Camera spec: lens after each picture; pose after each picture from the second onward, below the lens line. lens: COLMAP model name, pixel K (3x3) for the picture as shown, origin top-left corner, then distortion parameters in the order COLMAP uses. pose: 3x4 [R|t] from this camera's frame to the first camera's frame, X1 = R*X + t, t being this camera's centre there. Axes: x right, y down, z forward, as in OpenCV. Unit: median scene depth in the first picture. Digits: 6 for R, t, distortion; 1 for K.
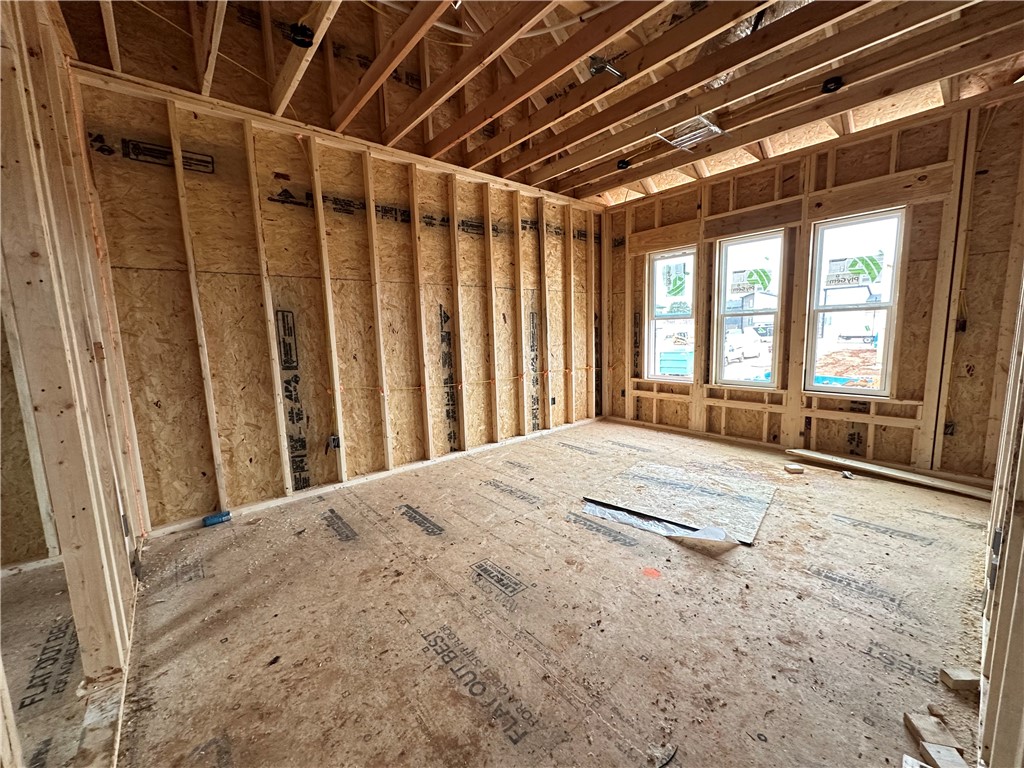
lens RADIAL K [[407.3, 0, 511.7], [0, 407.3, 383.6], [0, 0, 1]] dist [-0.004504, 0.000663]
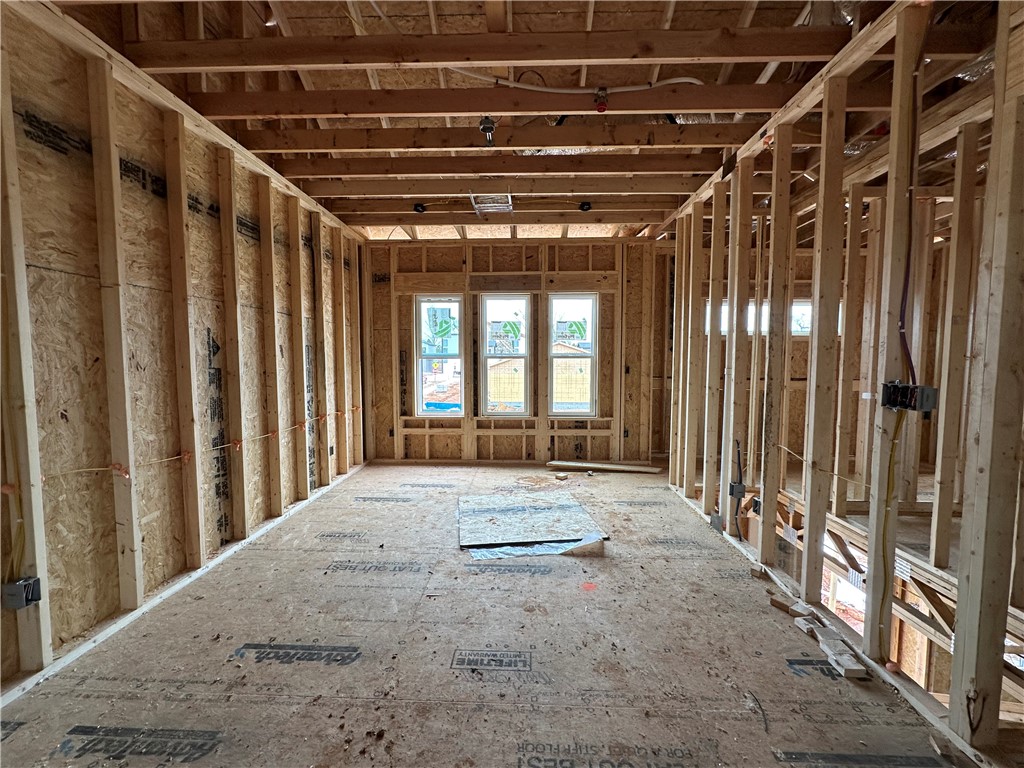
lens RADIAL K [[407.3, 0, 511.9], [0, 407.3, 383.6], [0, 0, 1]] dist [-0.004504, 0.000663]
pose [[0.670732, -0.014071, 0.741566, -0.366780], [0.076186, 0.995839, -0.050013, -0.033585], [-0.737777, 0.090042, 0.669013, 0.202208]]
